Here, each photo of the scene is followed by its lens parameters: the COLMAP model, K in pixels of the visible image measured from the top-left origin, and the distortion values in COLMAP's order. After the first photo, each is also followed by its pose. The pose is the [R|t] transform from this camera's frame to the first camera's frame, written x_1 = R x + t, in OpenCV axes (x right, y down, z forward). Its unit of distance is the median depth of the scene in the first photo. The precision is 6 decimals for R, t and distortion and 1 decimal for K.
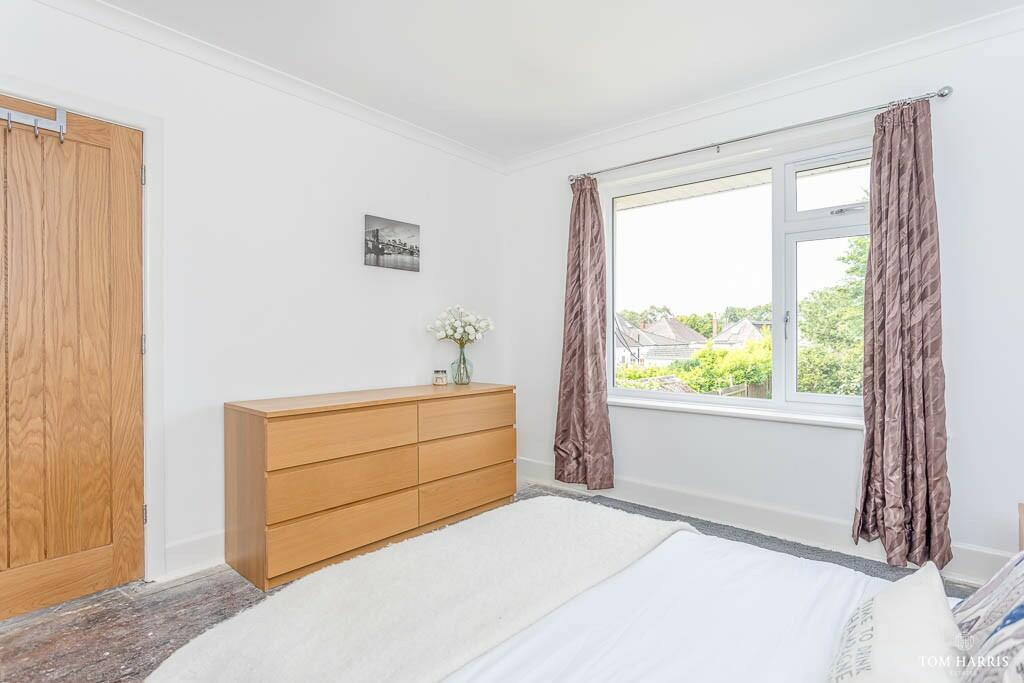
lens RADIAL K [[501.8, 0, 513.1], [0, 501.8, 344.5], [0, 0, 1]] dist [0.003503, 0.000087]
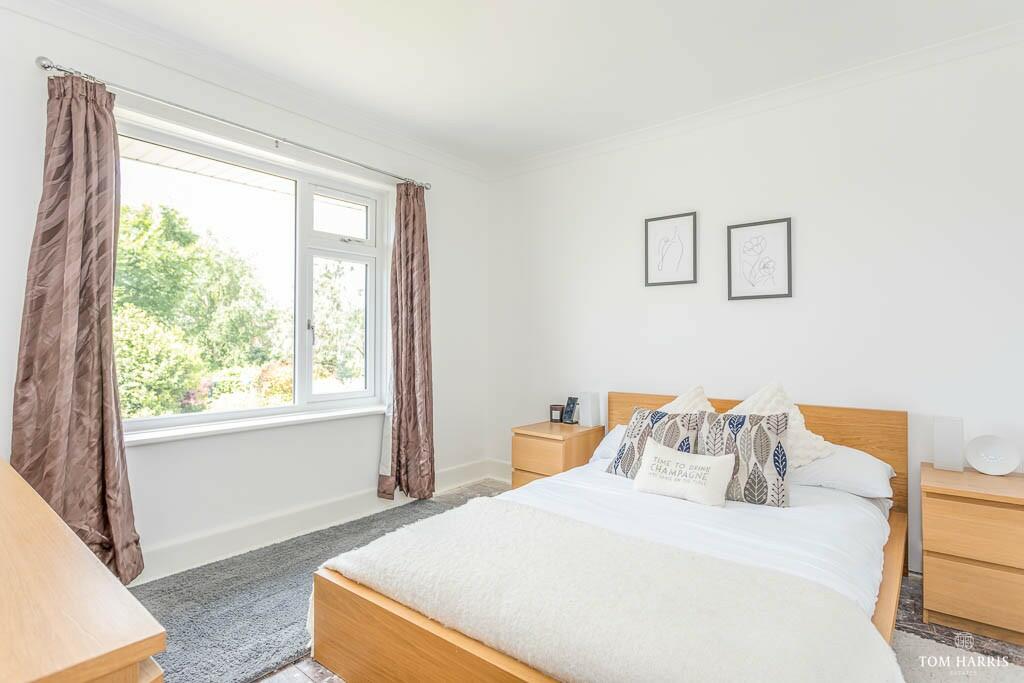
lens RADIAL K [[501.8, 0, 509.2], [0, 501.8, 339.9], [0, 0, 1]] dist [0.003503, 0.000087]
pose [[-0.025874, 0.002416, 0.999662, -0.550883], [0.005355, 0.999983, -0.002278, -0.016016], [-0.999651, 0.005294, -0.025887, 0.611317]]
